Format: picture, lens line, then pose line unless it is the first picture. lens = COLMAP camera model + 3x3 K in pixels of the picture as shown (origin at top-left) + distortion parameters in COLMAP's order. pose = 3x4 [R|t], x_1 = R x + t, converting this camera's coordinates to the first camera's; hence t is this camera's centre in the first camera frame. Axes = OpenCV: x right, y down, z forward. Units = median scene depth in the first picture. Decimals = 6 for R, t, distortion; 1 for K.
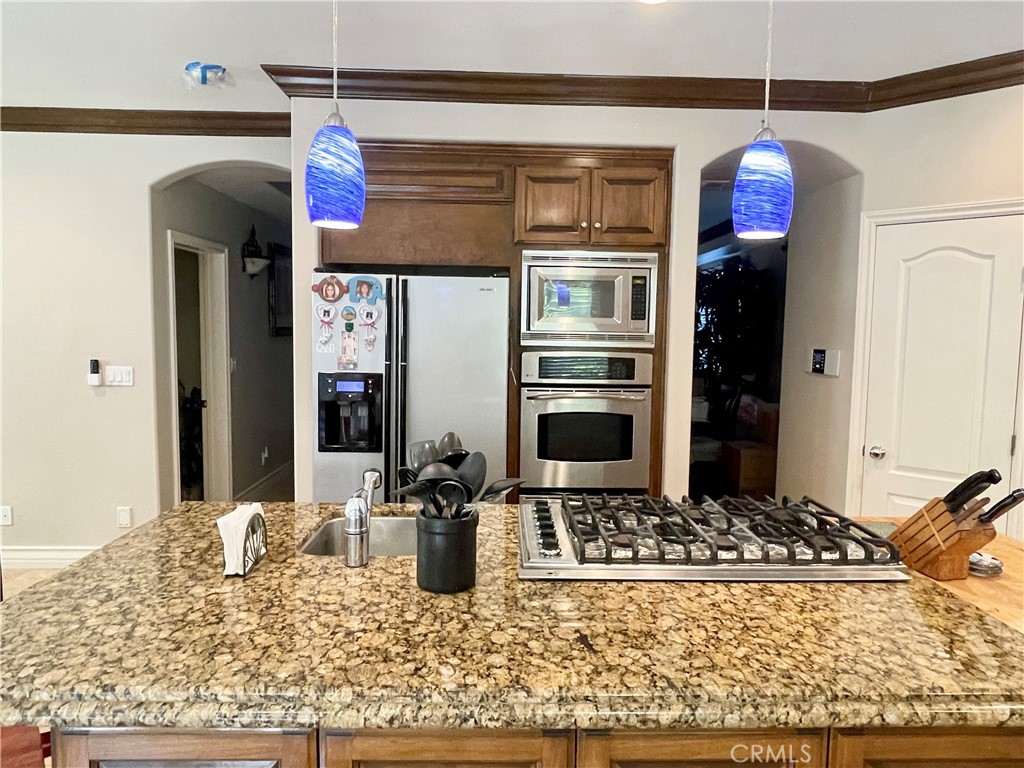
lens RADIAL K [[663.5, 0, 519.4], [0, 663.5, 389.8], [0, 0, 1]] dist [-0.010255, 0.006426]
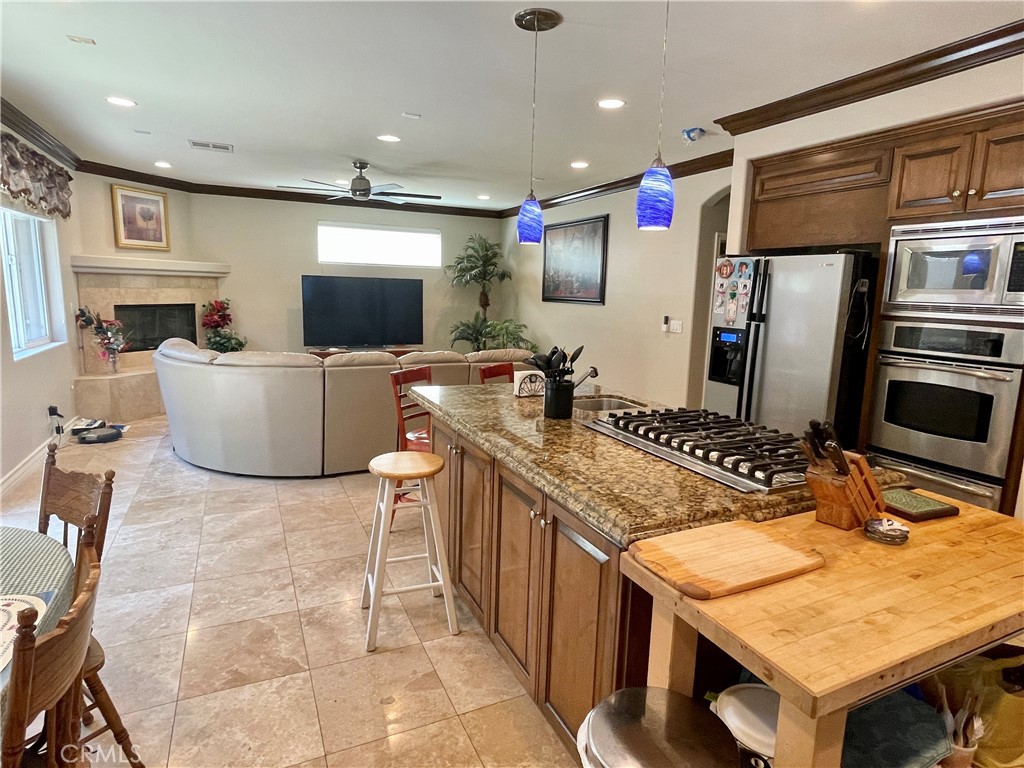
lens RADIAL K [[567.7, 0, 510.7], [0, 567.7, 380.4], [0, 0, 1]] dist [-0.011021, -0.001533]
pose [[0.398708, 0.141116, -0.906156, 1.283909], [-0.108425, 0.988414, 0.106219, 0.015624], [0.910646, 0.055900, 0.409389, 0.144506]]
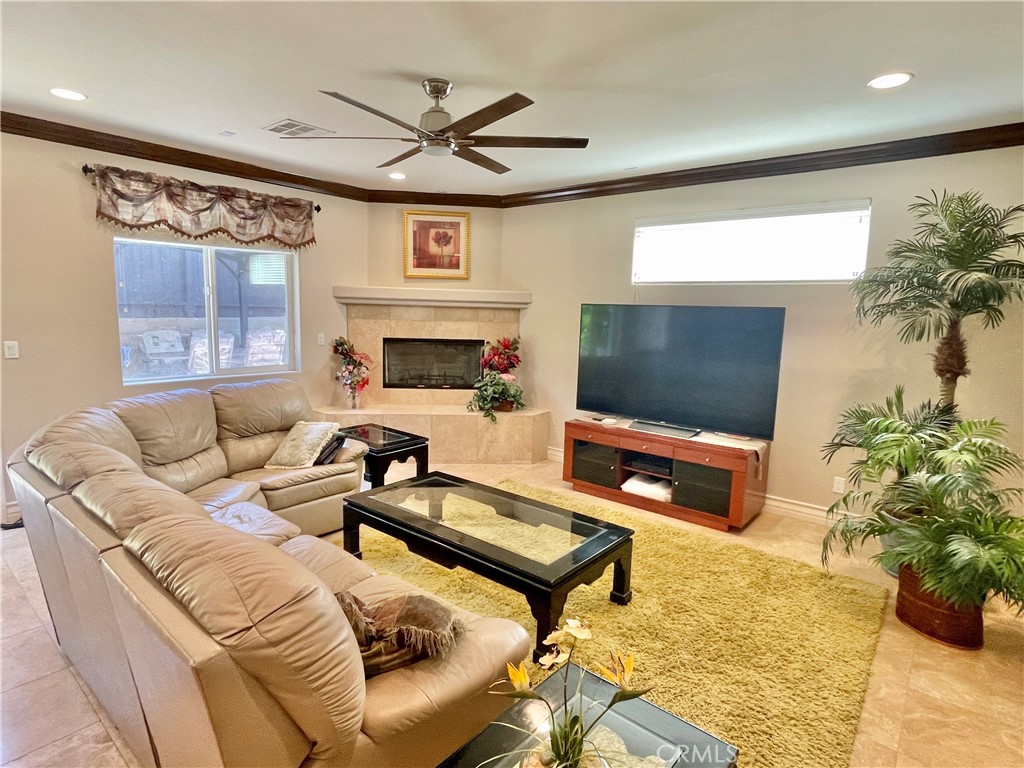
lens RADIAL K [[543.2, 0, 509.6], [0, 543.2, 385.4], [0, 0, 1]] dist [-0.015118, -0.000800]
pose [[-0.662064, 0.071692, -0.746011, -1.251078], [-0.107724, 0.975974, 0.189394, -0.243004], [0.741665, 0.205754, -0.638434, 2.143130]]
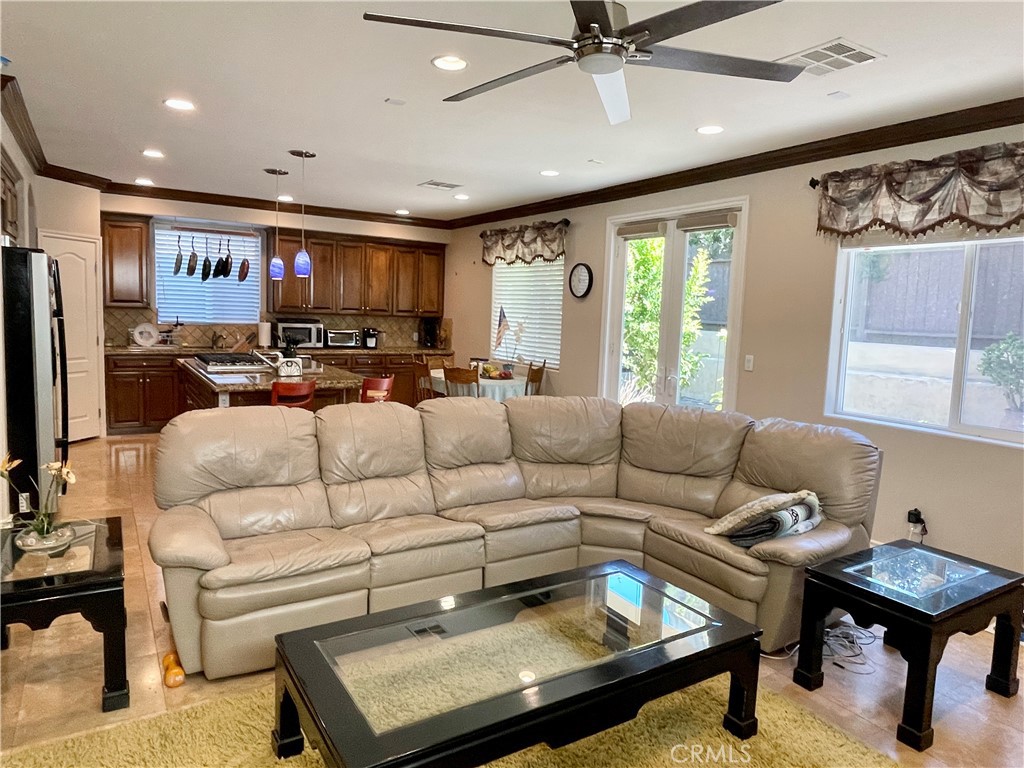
lens RADIAL K [[663.5, 0, 521.8], [0, 663.5, 384.2], [0, 0, 1]] dist [-0.010255, 0.006426]
pose [[-0.513621, -0.126848, 0.848589, -3.669087], [0.033523, 0.985290, 0.167573, -0.196596], [-0.857362, 0.114516, -0.501814, 1.618781]]
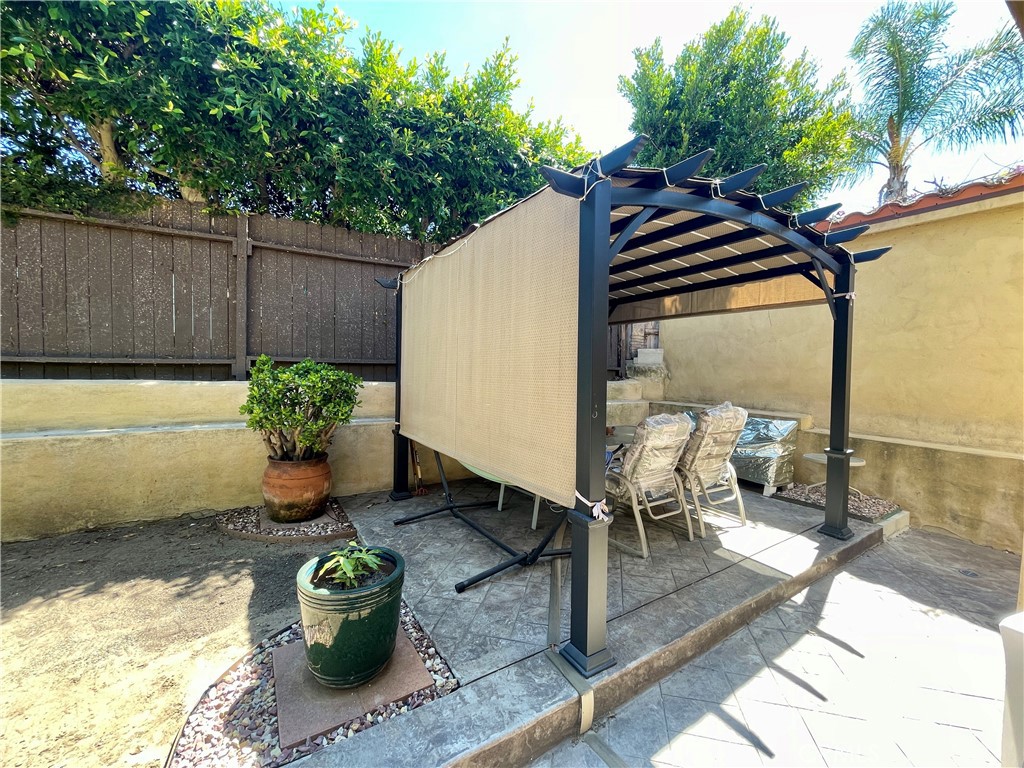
lens RADIAL K [[417.0, 0, 515.8], [0, 417.0, 383.5], [0, 0, 1]] dist [0.001842, 0.000273]
pose [[-0.859460, -0.016758, -0.510929, -1.347526], [-0.085598, 0.990069, 0.111515, 0.143383], [0.503986, 0.139578, -0.852359, -1.311568]]
